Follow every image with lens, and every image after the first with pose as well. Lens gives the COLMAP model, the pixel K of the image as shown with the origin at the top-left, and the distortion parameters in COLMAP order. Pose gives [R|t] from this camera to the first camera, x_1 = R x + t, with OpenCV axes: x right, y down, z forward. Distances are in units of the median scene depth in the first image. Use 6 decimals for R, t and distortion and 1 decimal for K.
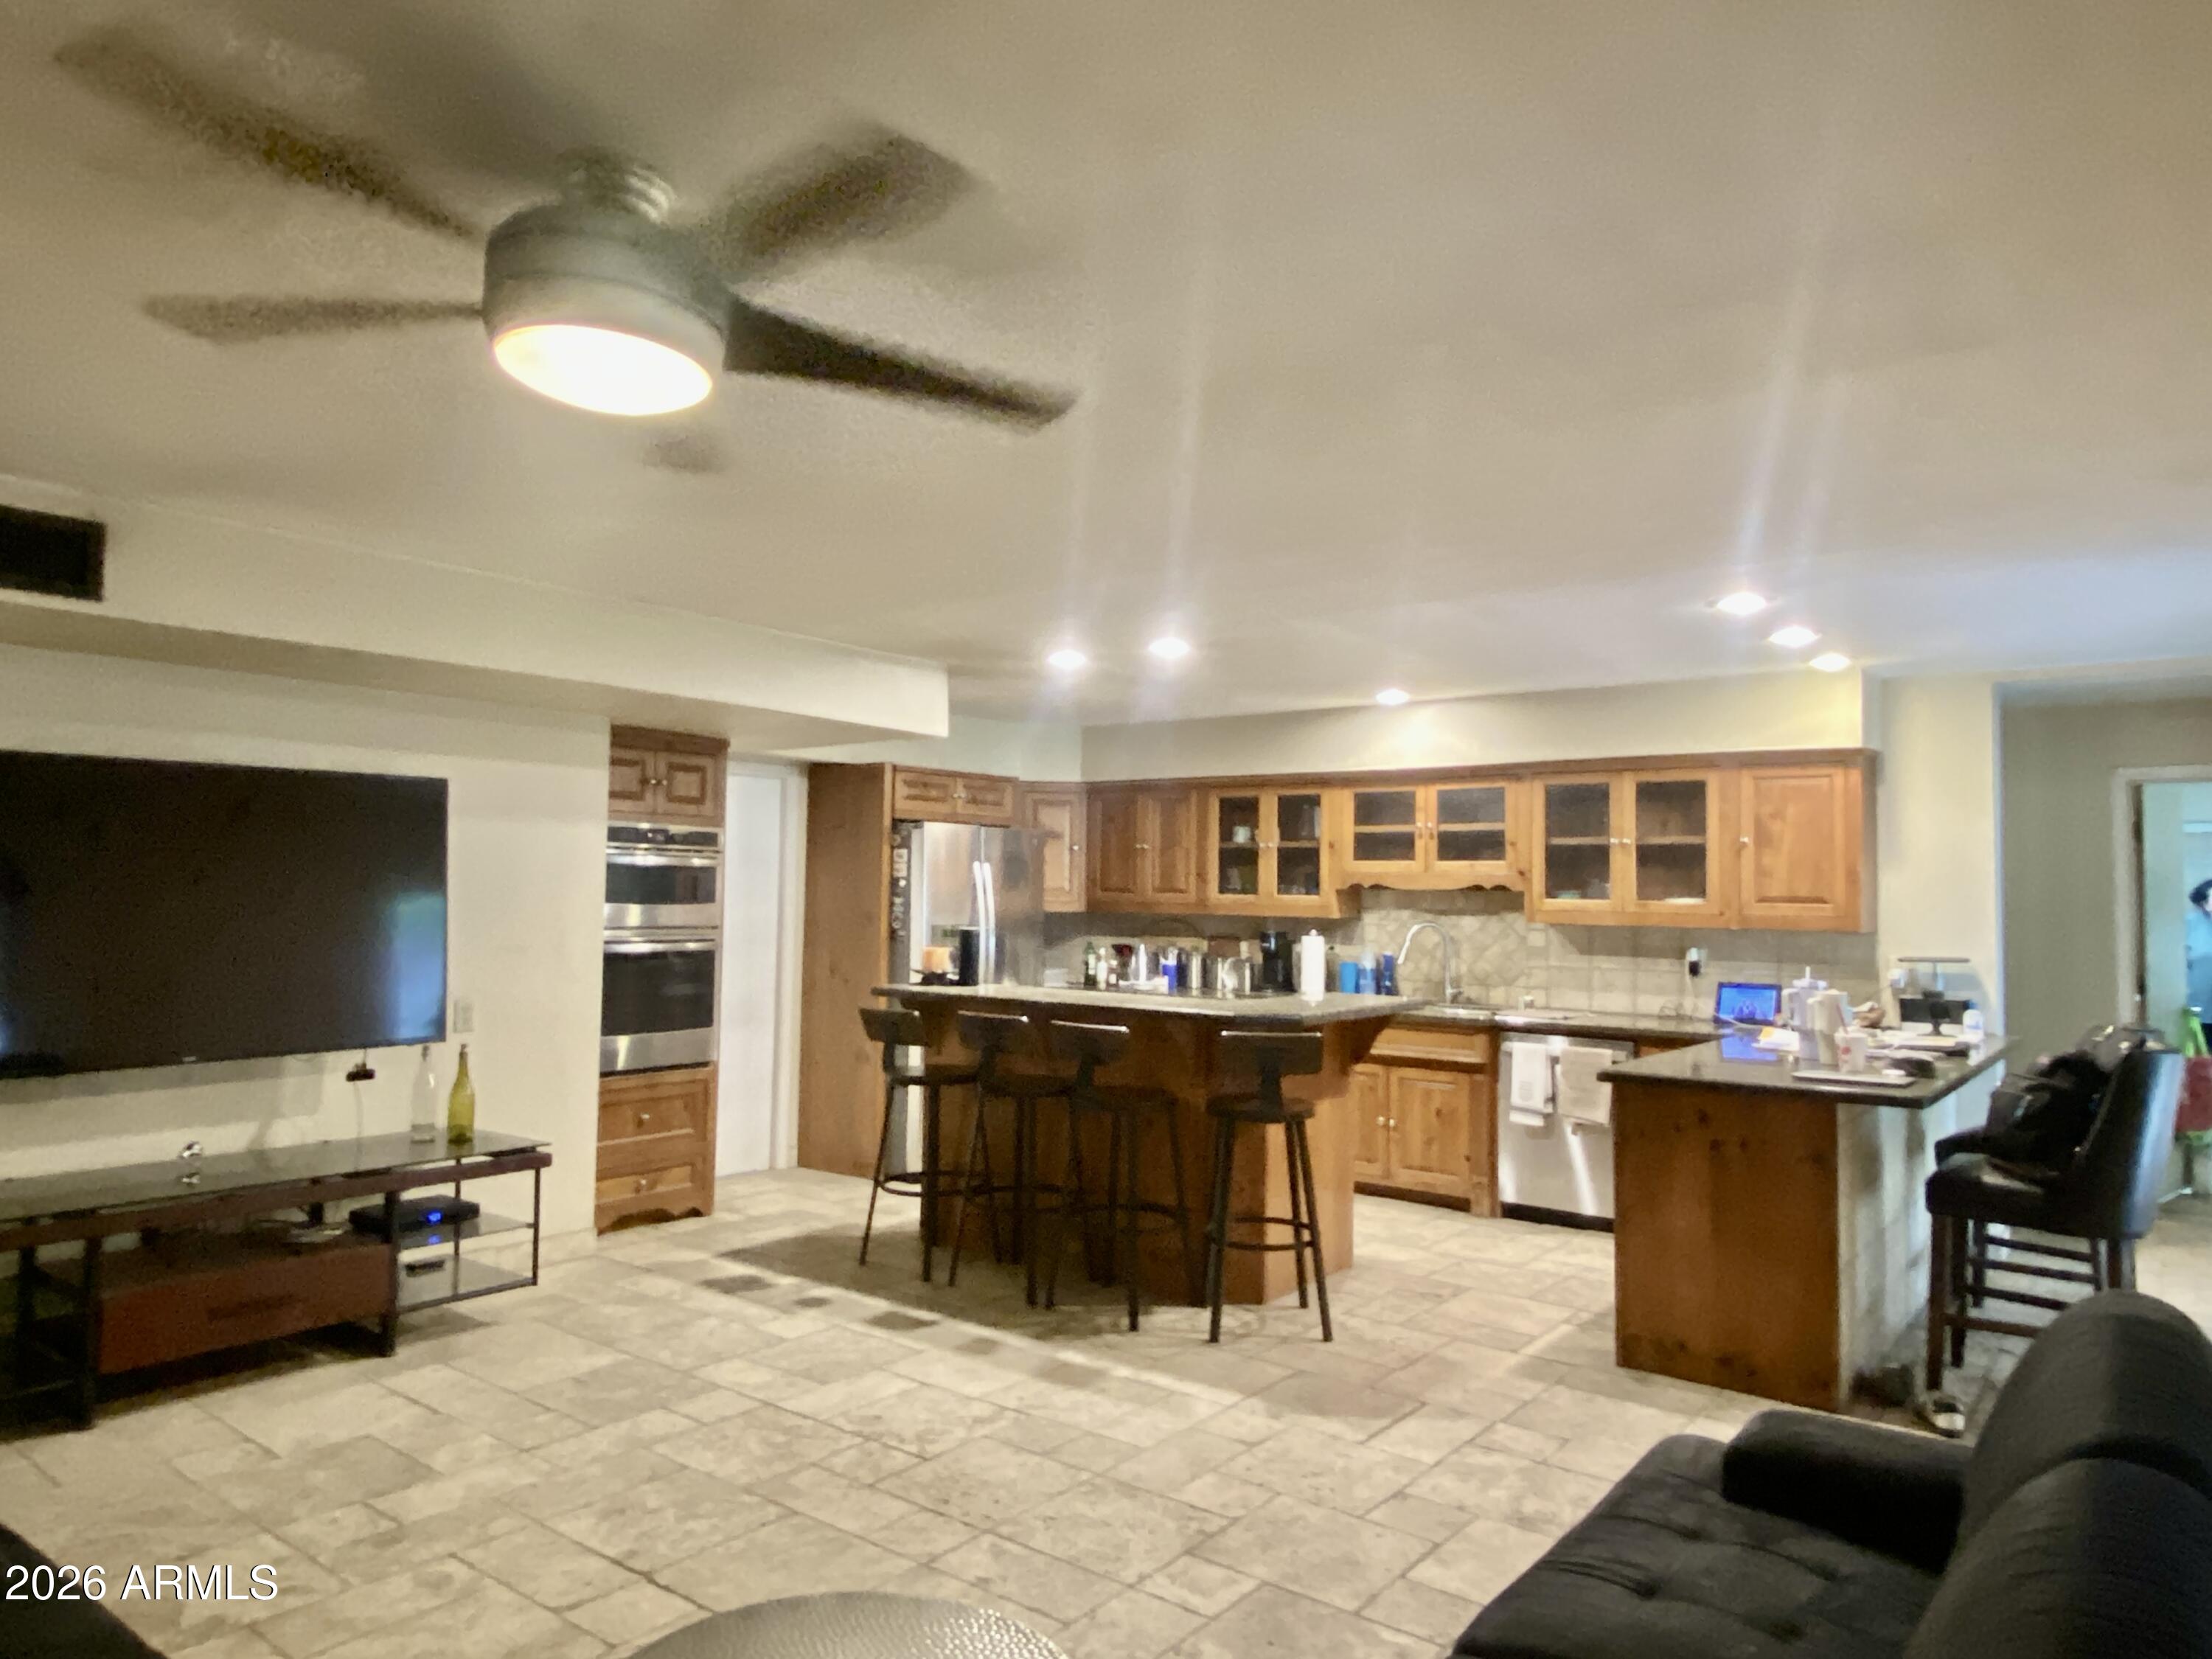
lens RADIAL K [[1424.0, 0, 1101.3], [0, 1424.0, 840.4], [0, 0, 1]] dist [0.046119, -0.002880]
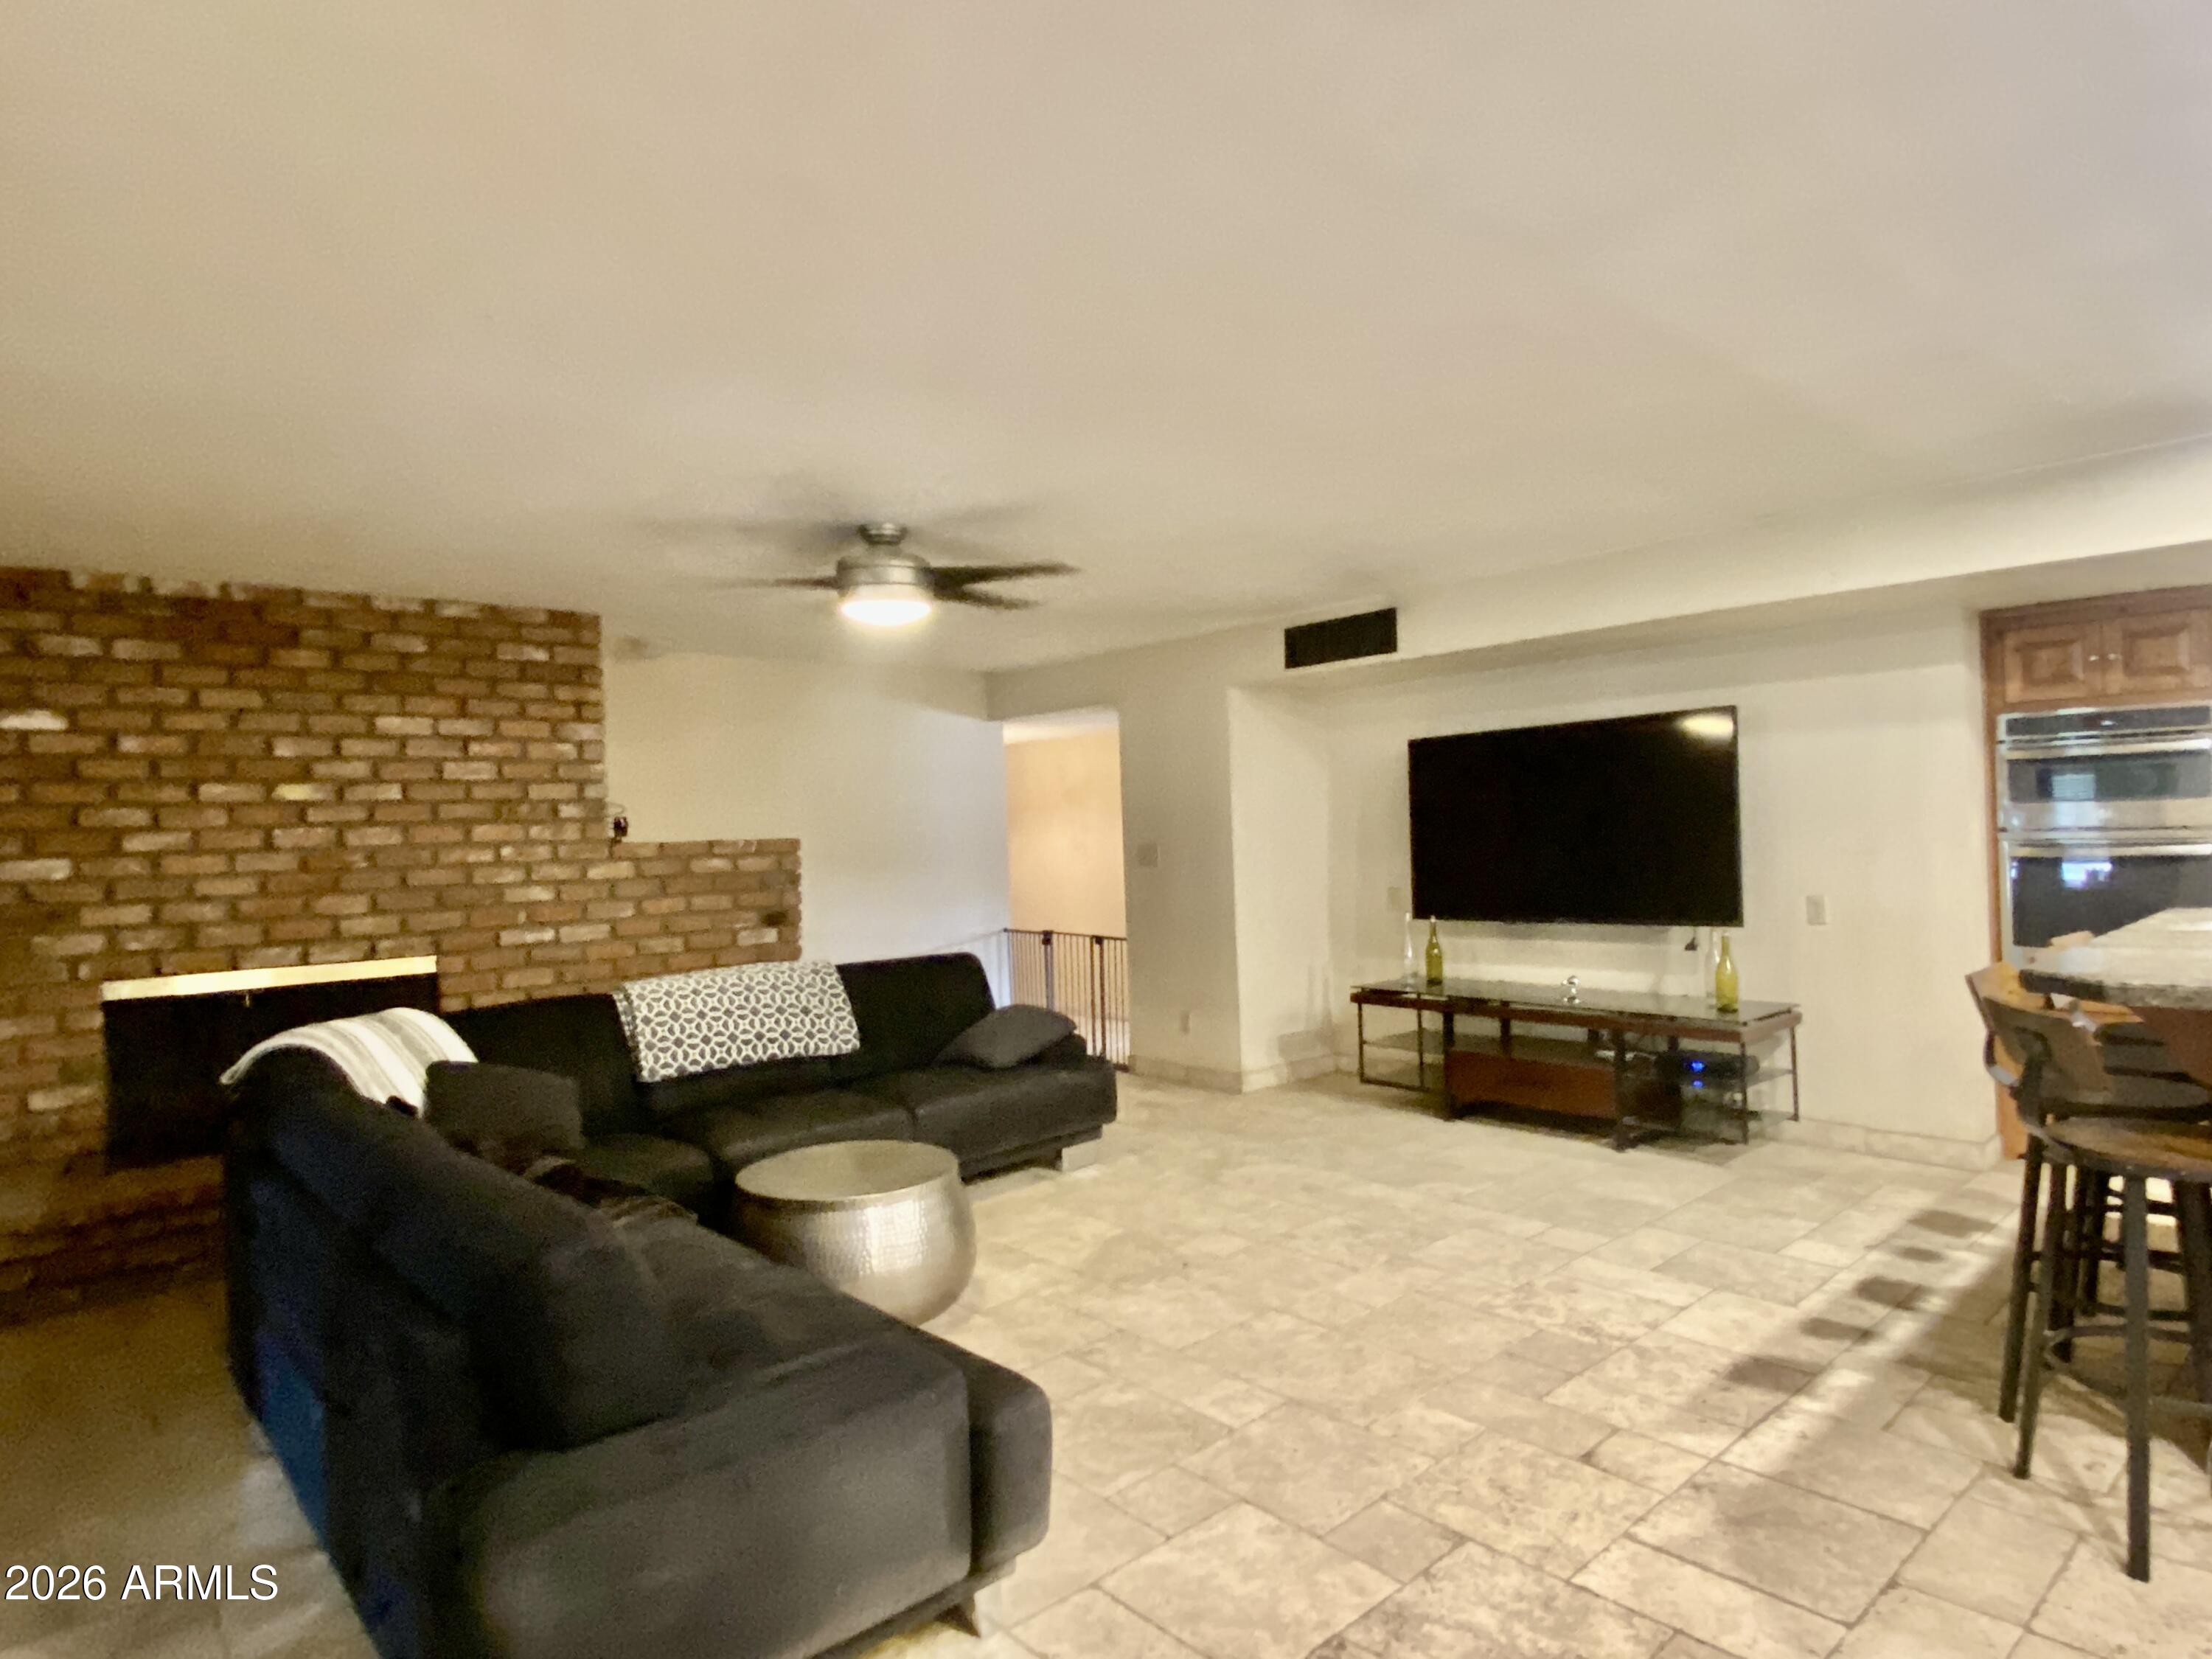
lens RADIAL K [[1239.0, 0, 1097.0], [0, 1239.0, 816.6], [0, 0, 1]] dist [-0.000353, -0.002698]
pose [[-0.184139, -0.022961, -0.982632, 0.764978], [0.069010, 0.996958, -0.036228, 0.057684], [0.980475, -0.074483, -0.181995, 0.794616]]
